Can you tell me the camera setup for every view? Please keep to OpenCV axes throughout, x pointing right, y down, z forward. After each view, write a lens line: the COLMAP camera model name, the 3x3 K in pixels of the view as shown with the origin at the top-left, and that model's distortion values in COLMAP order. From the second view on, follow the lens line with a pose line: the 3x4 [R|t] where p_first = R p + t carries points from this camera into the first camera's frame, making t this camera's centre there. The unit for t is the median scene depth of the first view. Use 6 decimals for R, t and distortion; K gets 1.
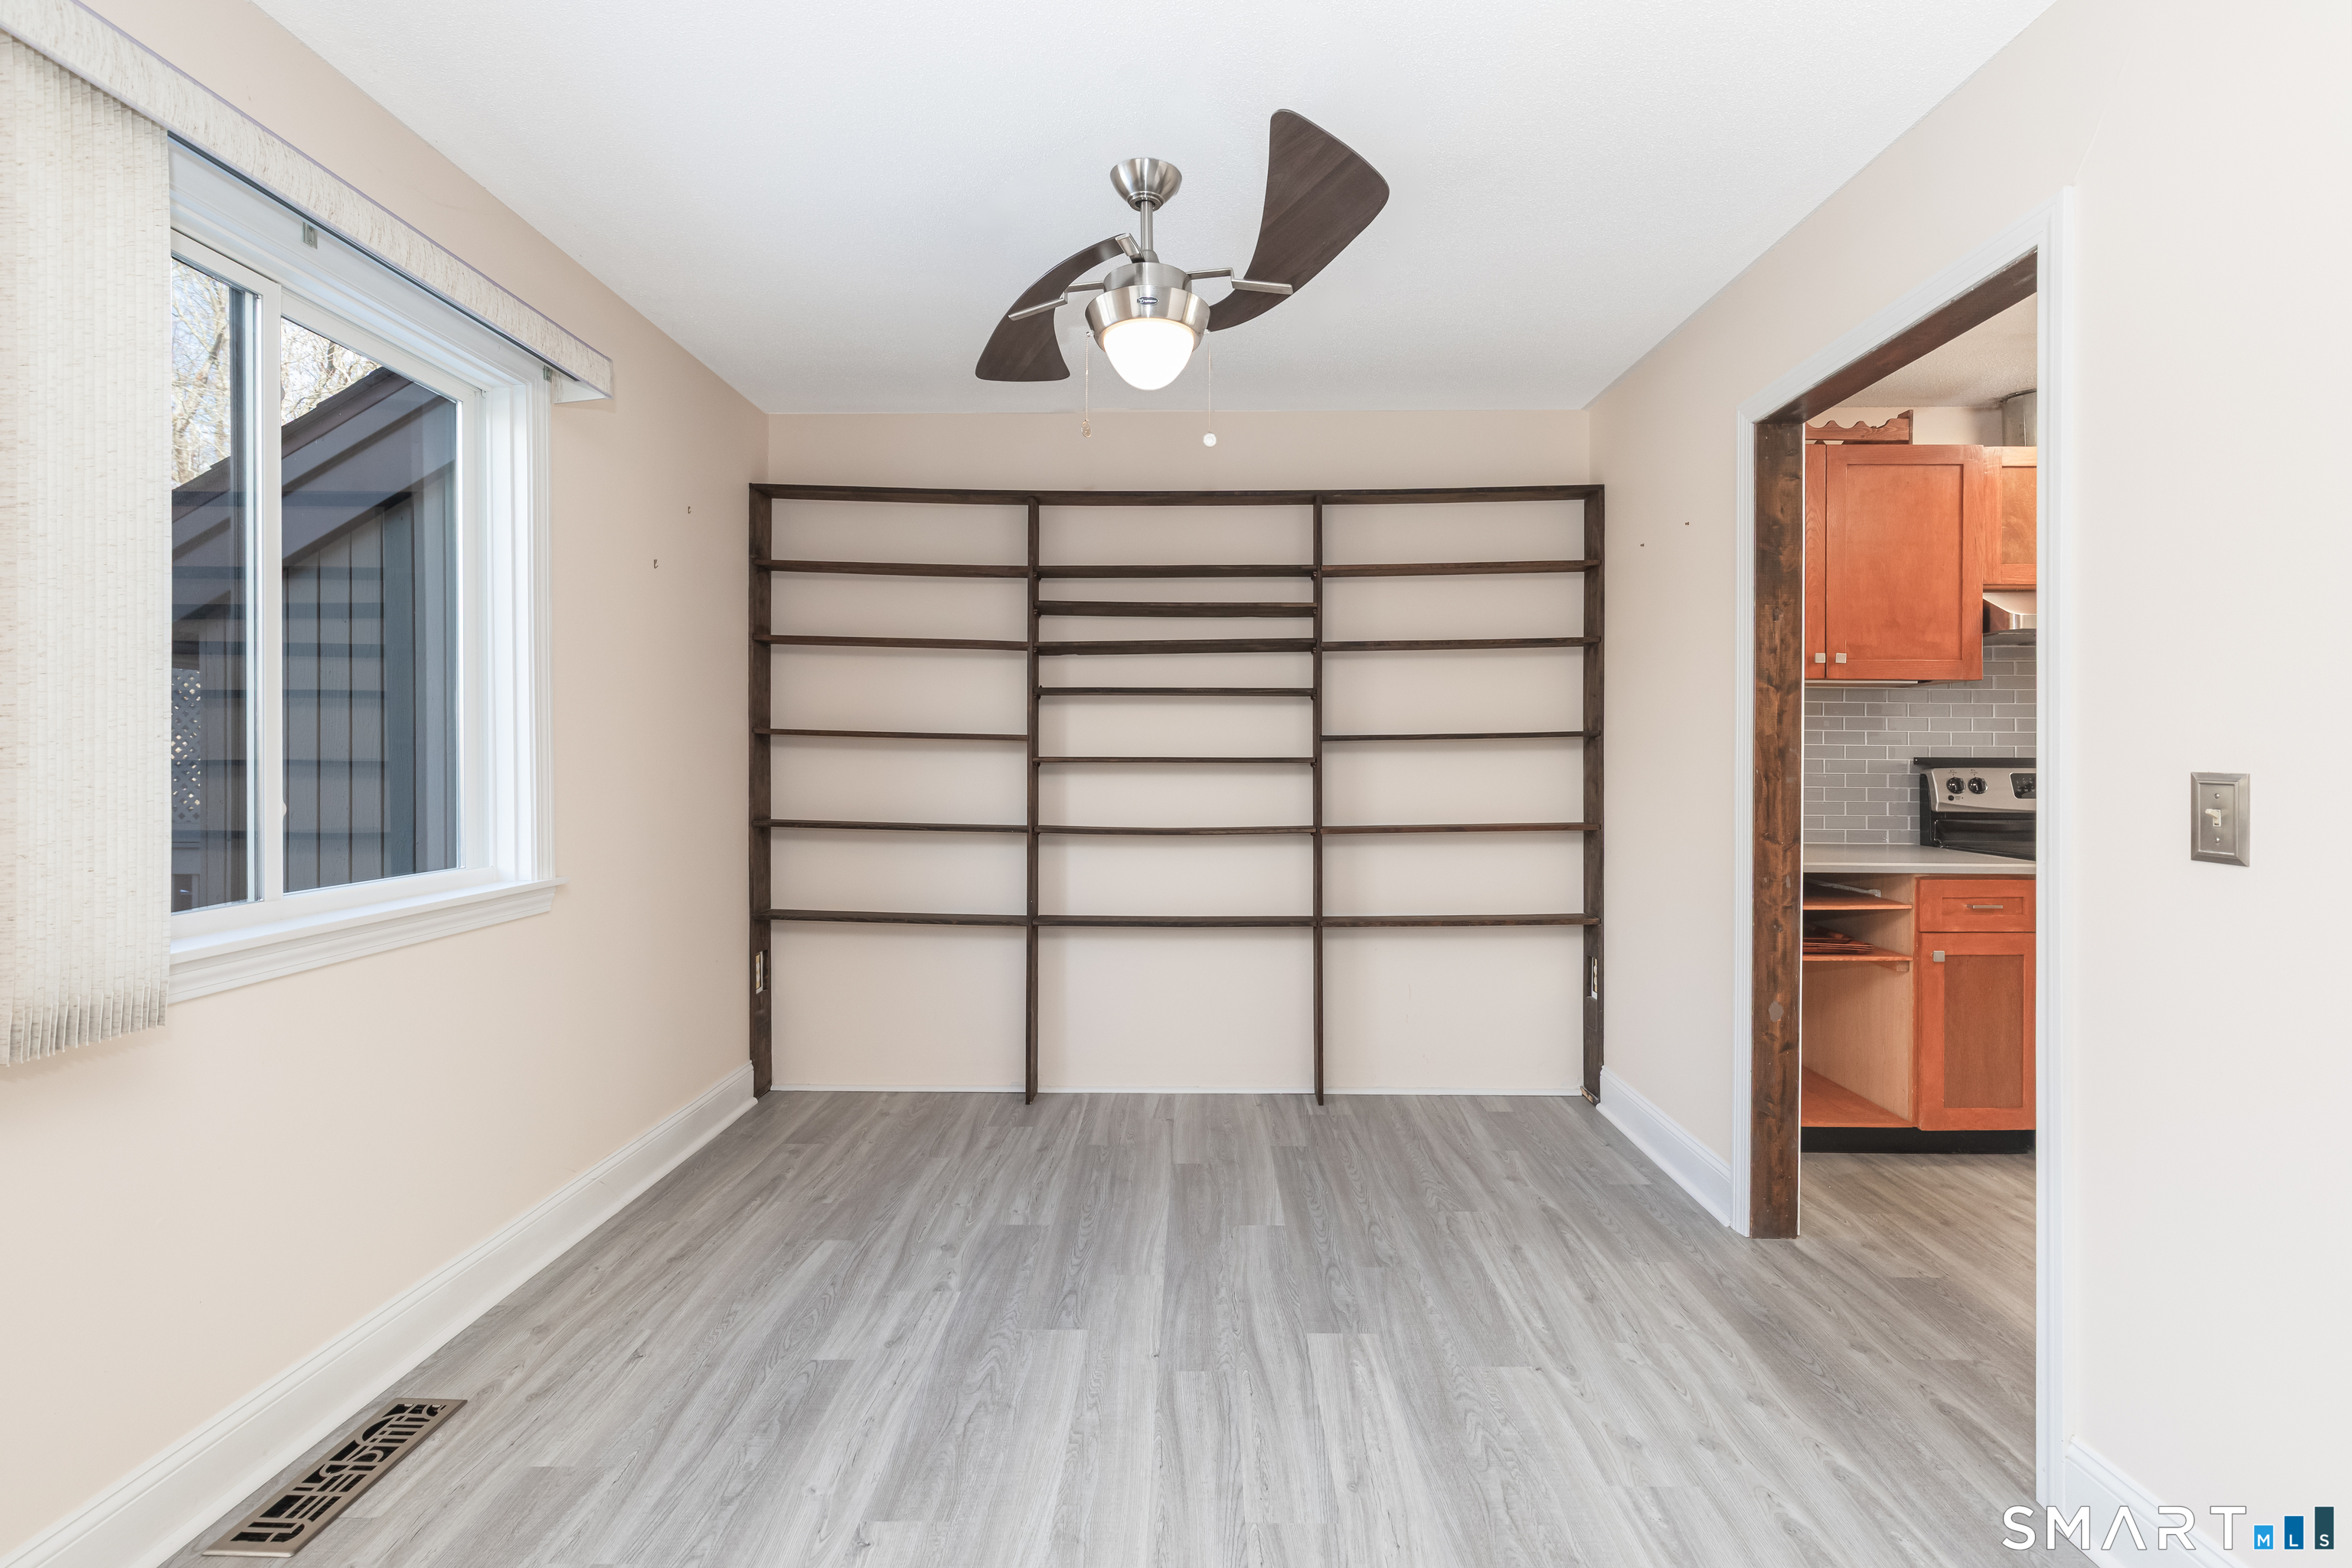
lens RADIAL K [[1071.8, 0, 1184.8], [0, 1071.8, 771.1], [0, 0, 1]] dist [0.018697, -0.004800]
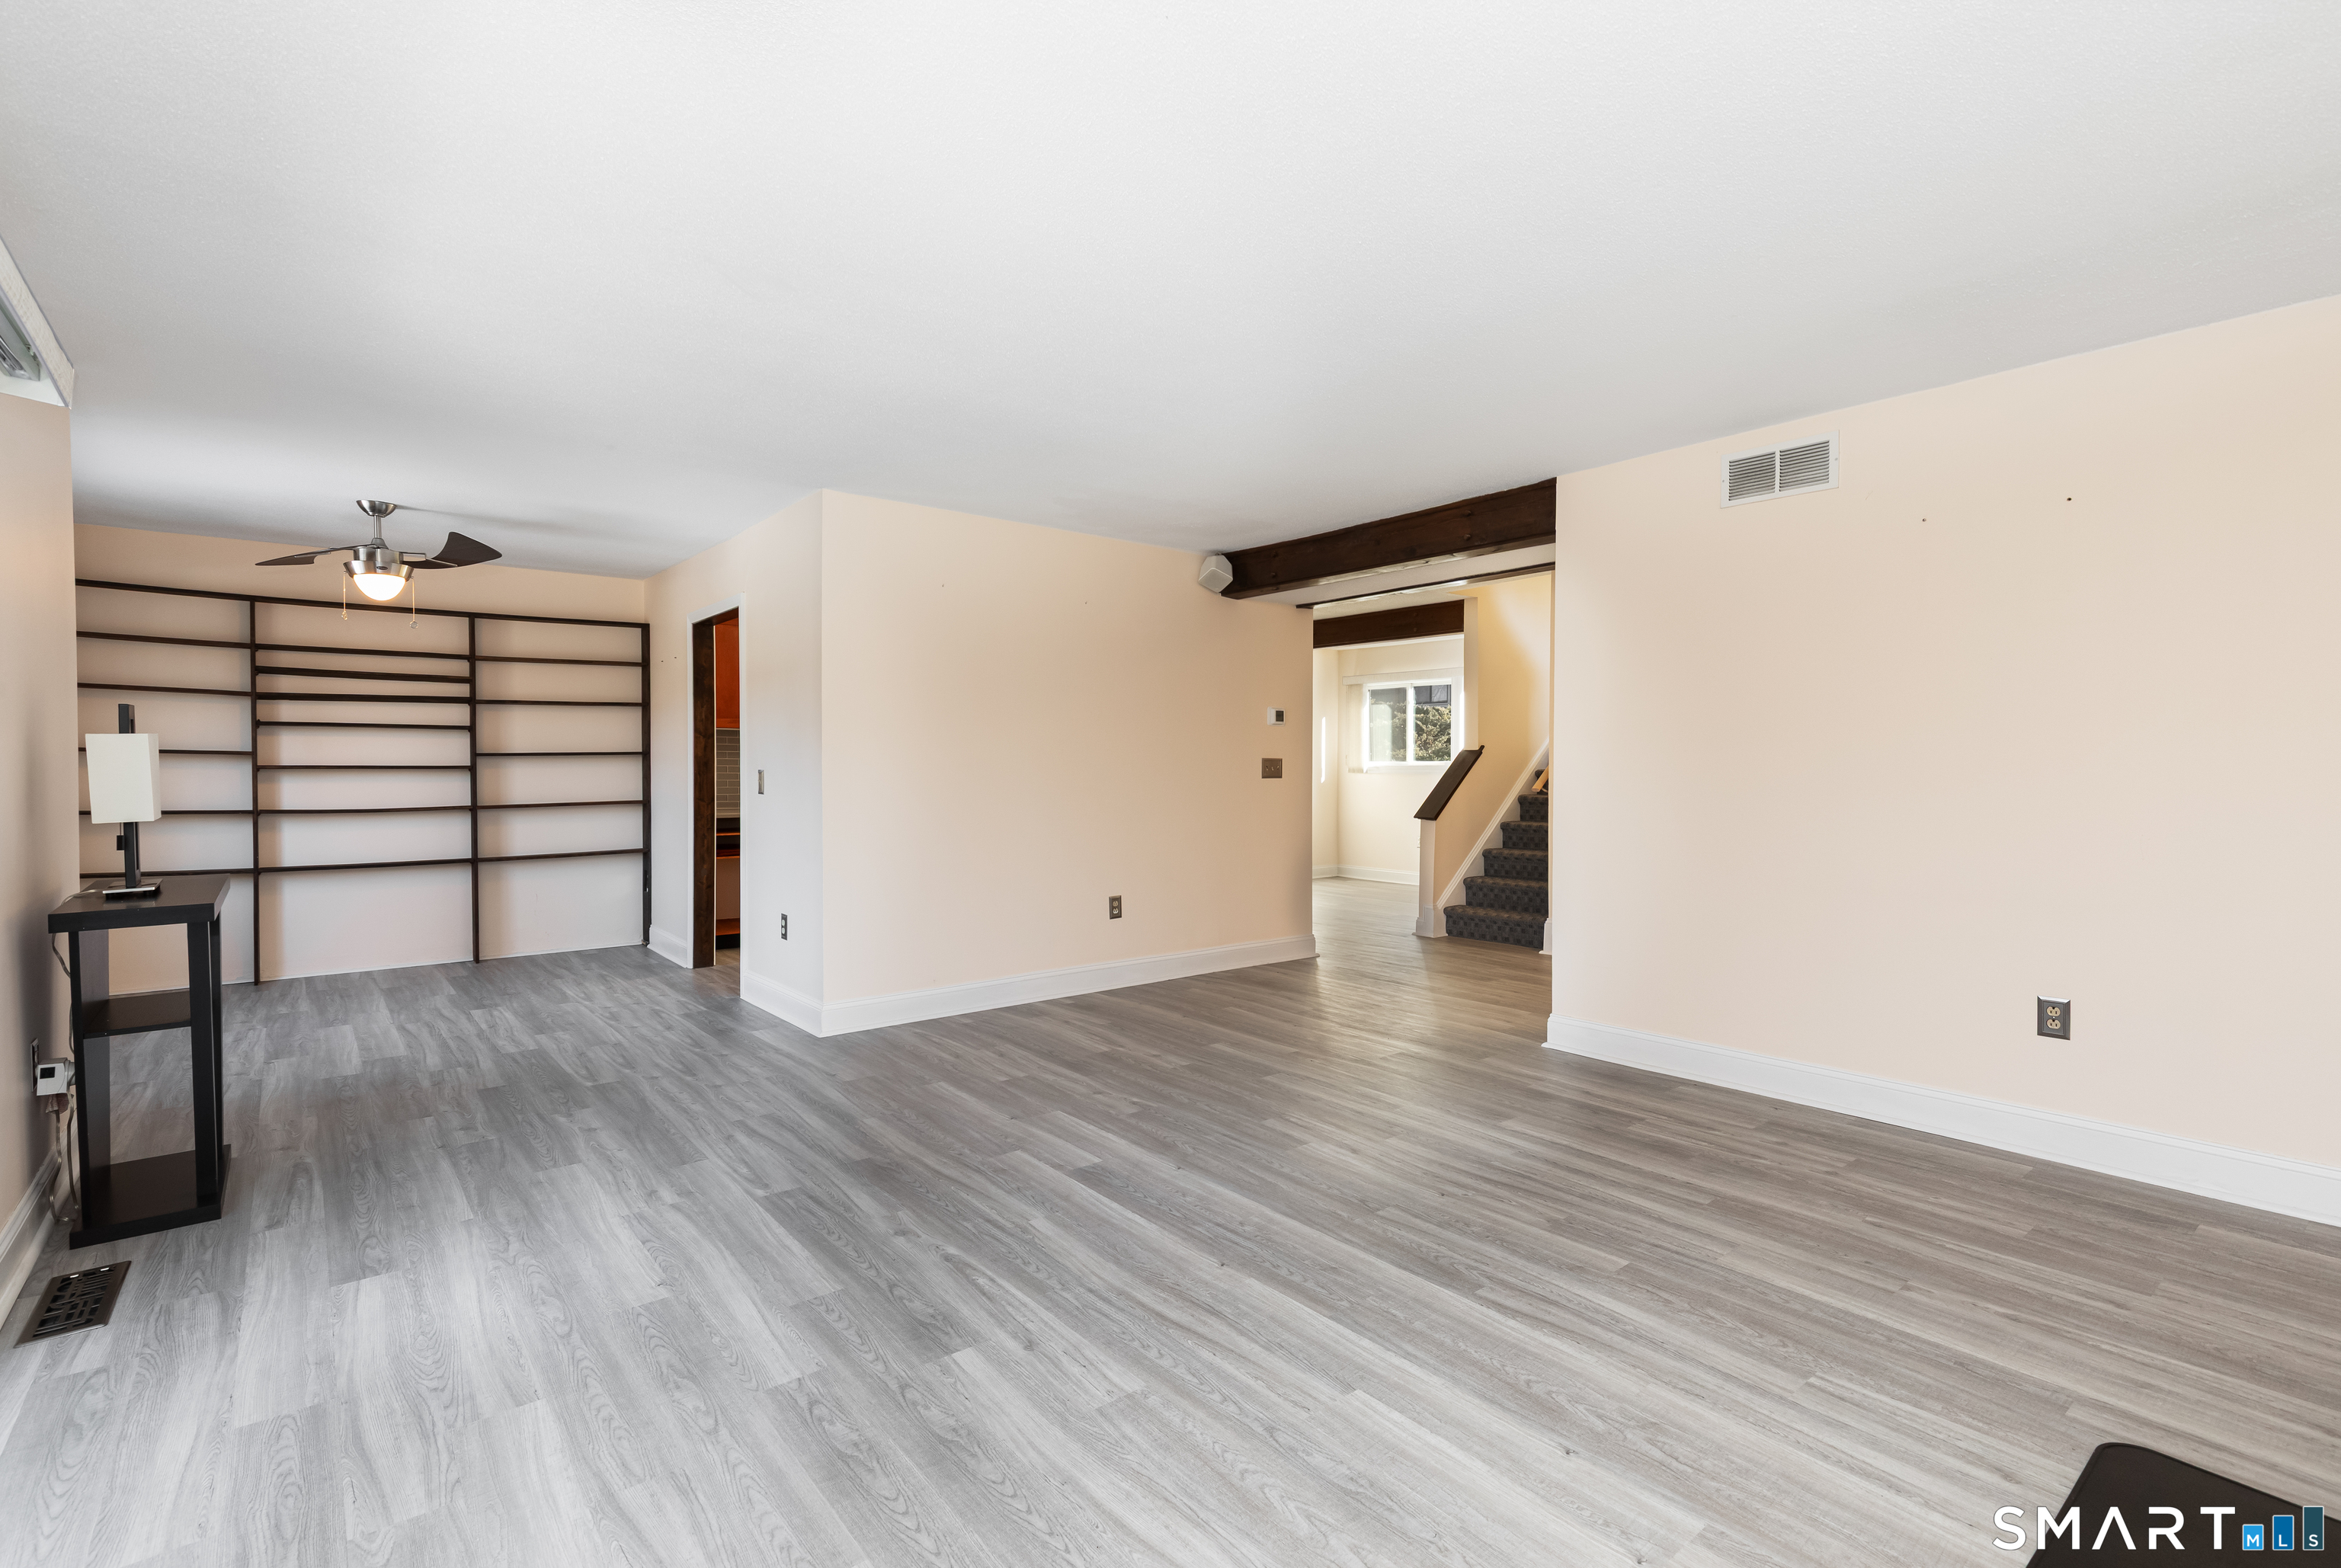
lens RADIAL K [[1066.6, 0, 1161.6], [0, 1066.6, 778.4], [0, 0, 1]] dist [0.018697, -0.004800]
pose [[0.771371, -0.009164, 0.636320, -0.122969], [0.008500, 0.999955, 0.004098, 0.010339], [-0.636329, 0.002247, 0.771414, -1.042665]]
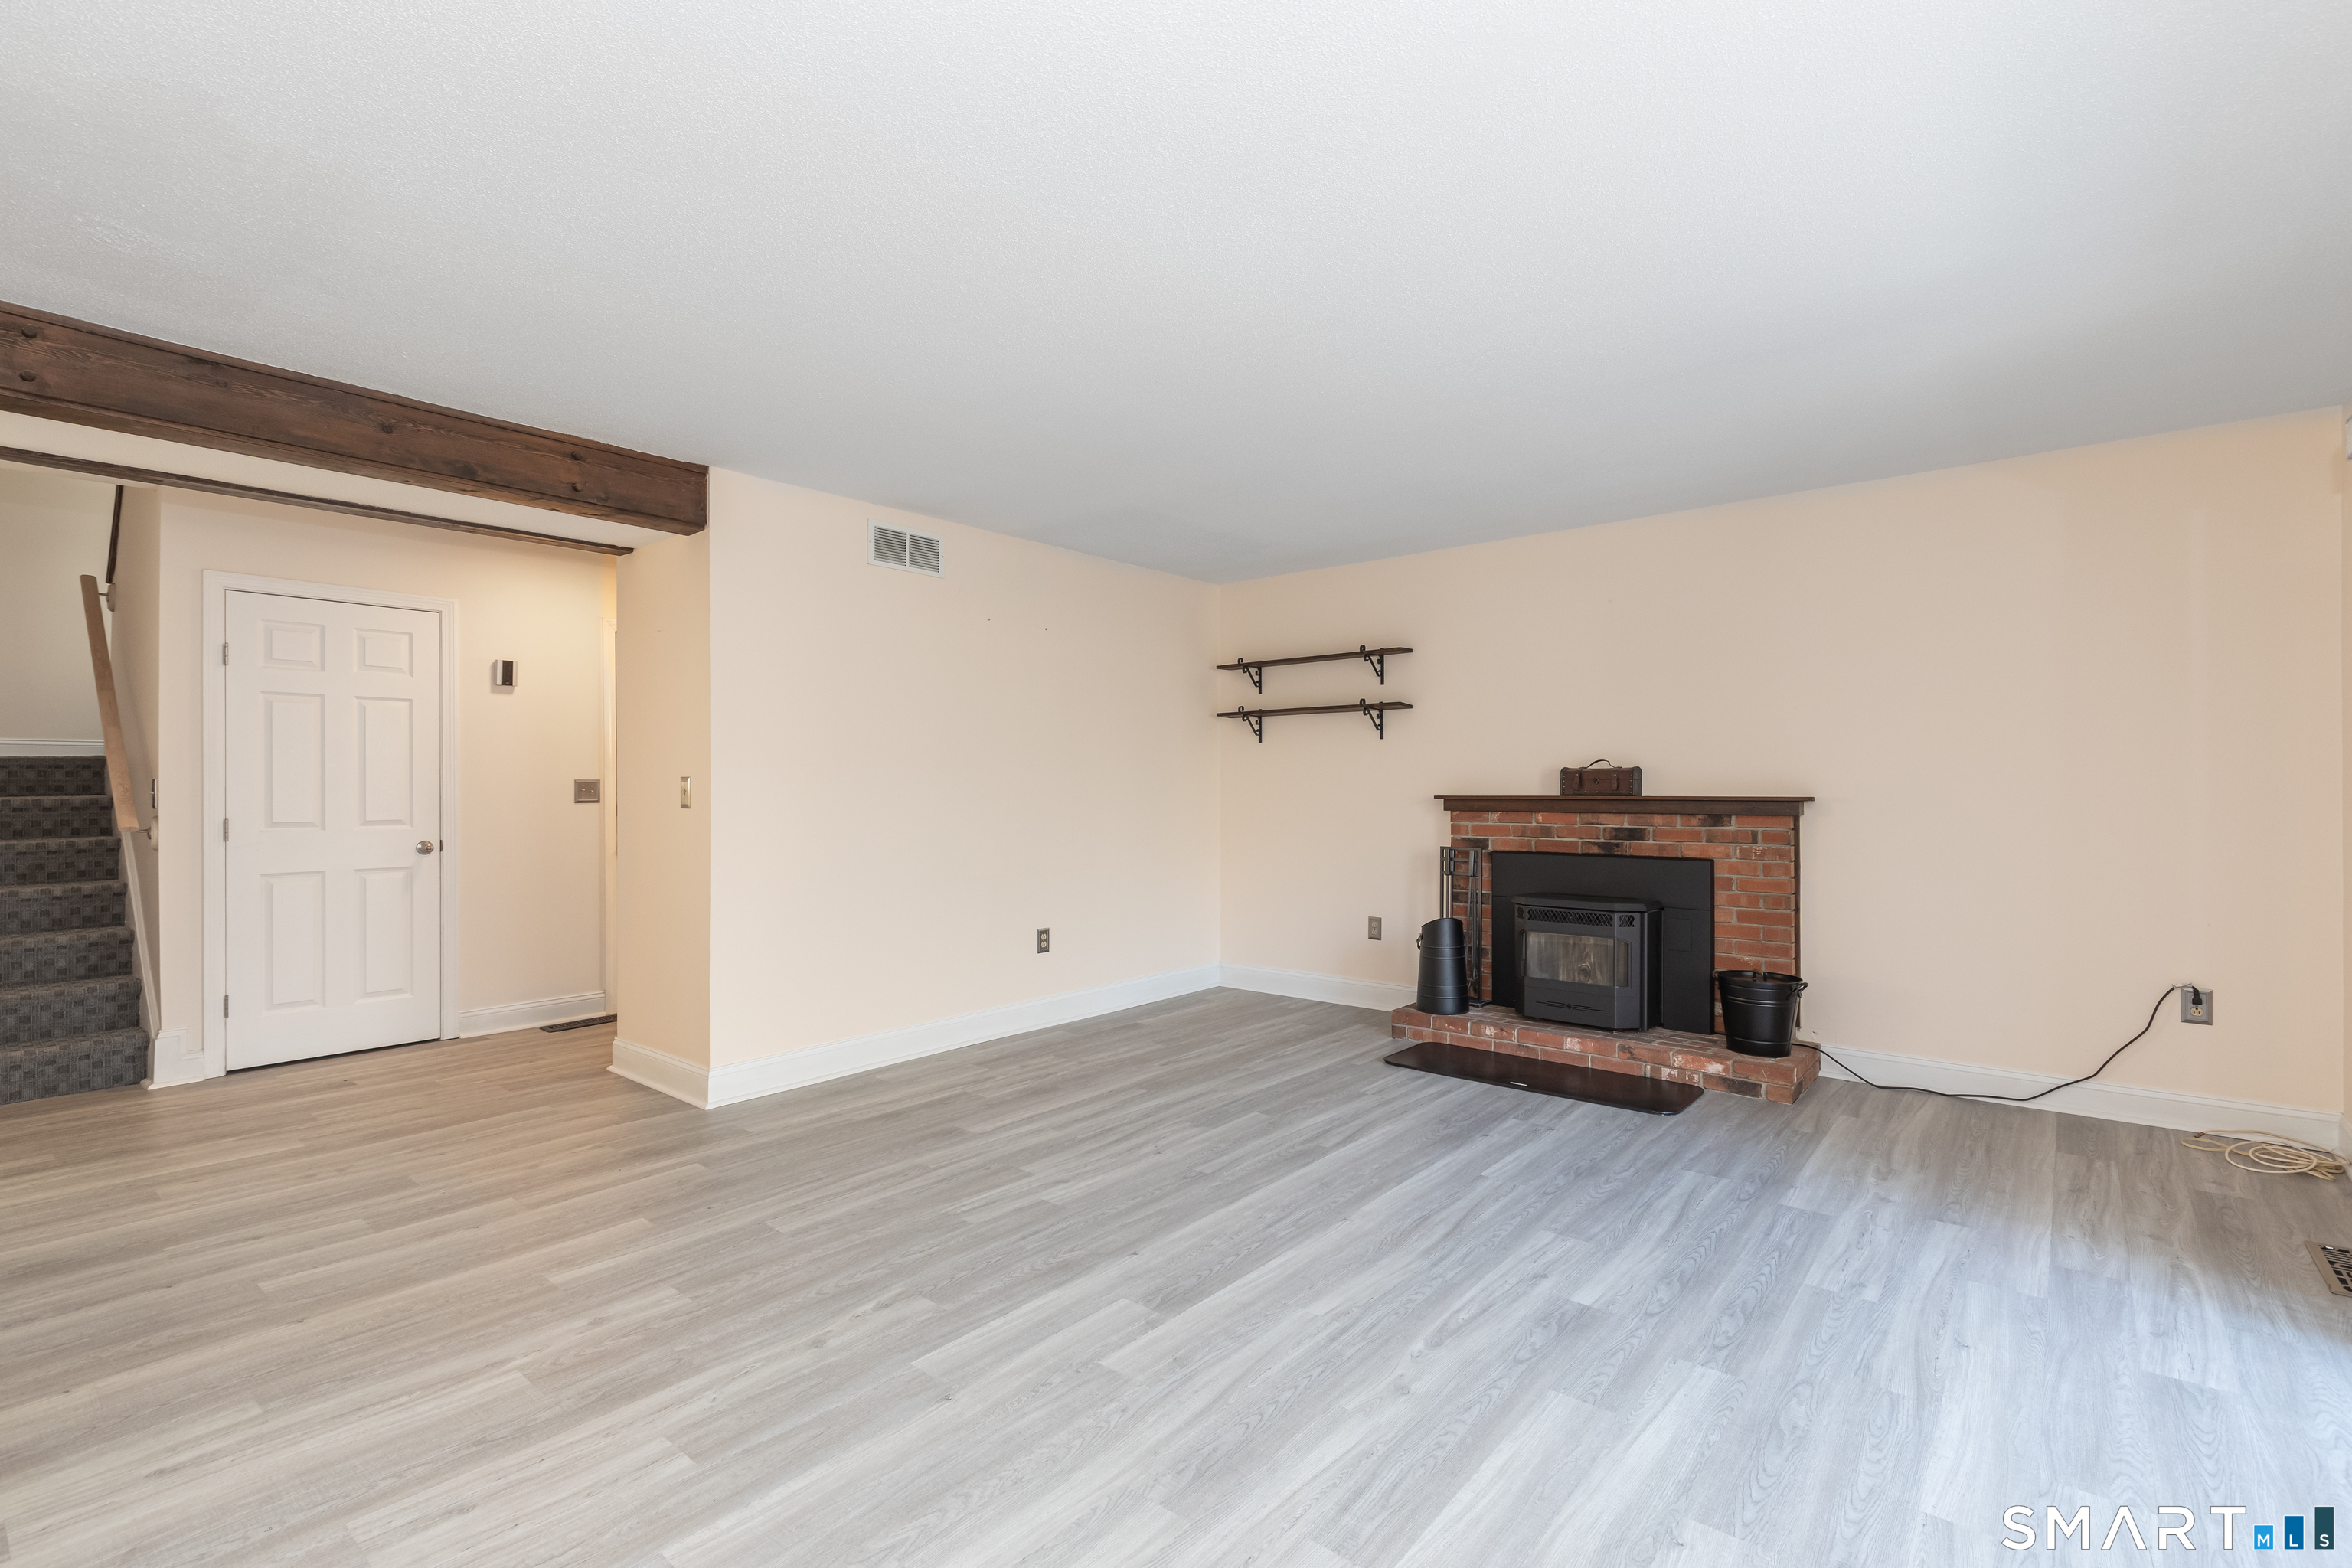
lens RADIAL K [[1071.8, 0, 1193.5], [0, 1071.8, 787.3], [0, 0, 1]] dist [0.018697, -0.004800]
pose [[-0.781859, -0.000249, 0.623456, -0.070168], [0.007819, 0.999917, 0.010205, -0.004546], [-0.623407, 0.012854, -0.781792, 0.108152]]
